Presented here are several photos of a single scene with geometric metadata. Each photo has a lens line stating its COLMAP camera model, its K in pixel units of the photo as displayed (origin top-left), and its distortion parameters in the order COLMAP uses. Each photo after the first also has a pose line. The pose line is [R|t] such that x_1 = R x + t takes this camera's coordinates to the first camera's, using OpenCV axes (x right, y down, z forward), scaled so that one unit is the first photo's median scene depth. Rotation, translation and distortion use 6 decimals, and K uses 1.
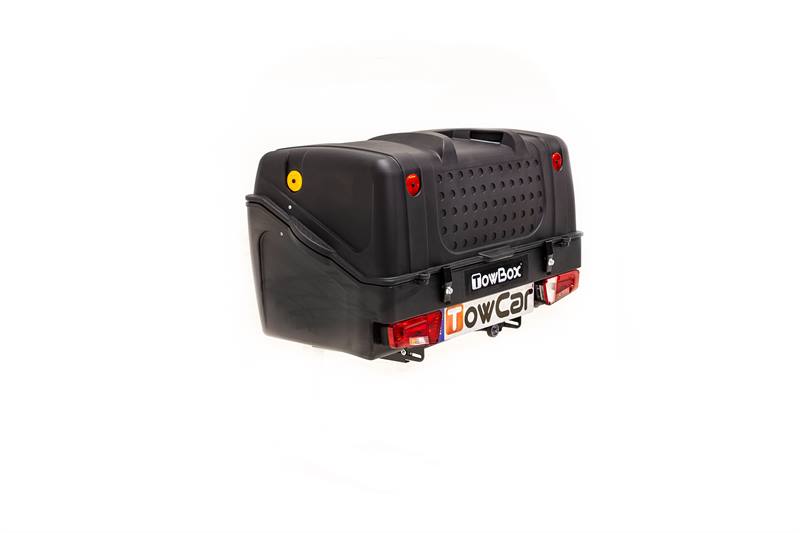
lens RADIAL K [[1159.4, 0, 399.8], [0, 1159.4, 267.6], [0, 0, 1]] dist [-0.161403, 0.000000]
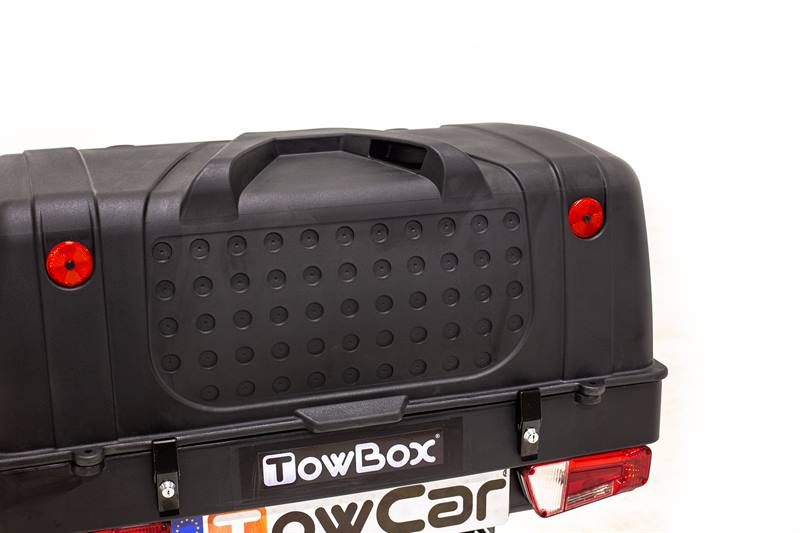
lens RADIAL K [[1159.4, 0, 401.0], [0, 1159.4, 270.2], [0, 0, 1]] dist [-0.161403, 0.000000]
pose [[0.855176, 0.134461, -0.500593, 0.318185], [-0.098133, 0.990301, 0.098356, -0.114103], [0.508963, -0.034987, 0.860077, 0.604892]]
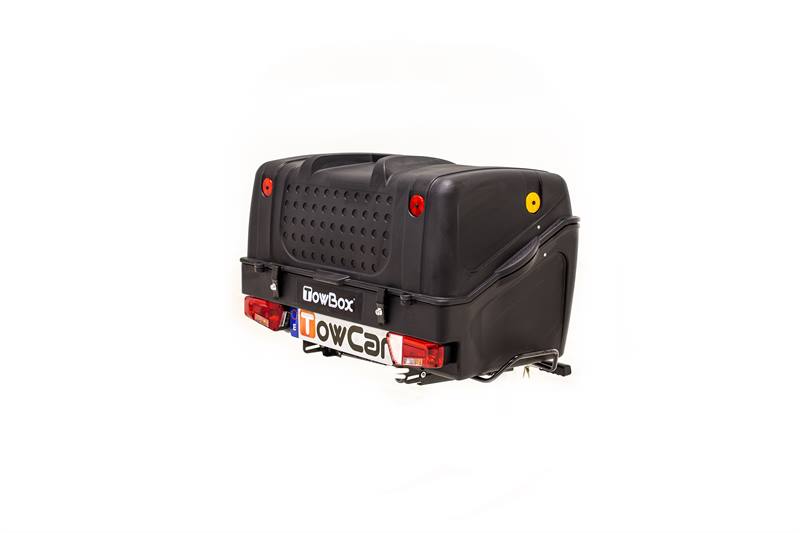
lens RADIAL K [[1159.4, 0, 399.3], [0, 1159.4, 264.4], [0, 0, 1]] dist [-0.161403, 0.000000]
pose [[-0.168077, 0.172041, -0.970645, 1.024057], [-0.182712, 0.962155, 0.202175, -0.231506], [0.968693, 0.211330, -0.130282, 1.166619]]
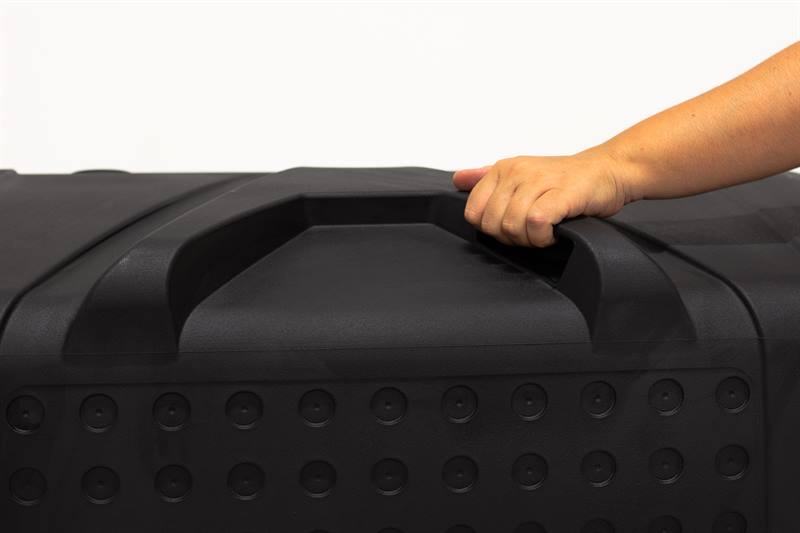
lens RADIAL K [[1159.4, 0, 400.7], [0, 1159.4, 262.1], [0, 0, 1]] dist [-0.161403, 0.000000]
pose [[0.702643, 0.197636, -0.683545, 0.226078], [-0.148734, 0.980225, 0.130527, -0.138578], [0.695824, 0.009952, 0.718143, 0.815451]]
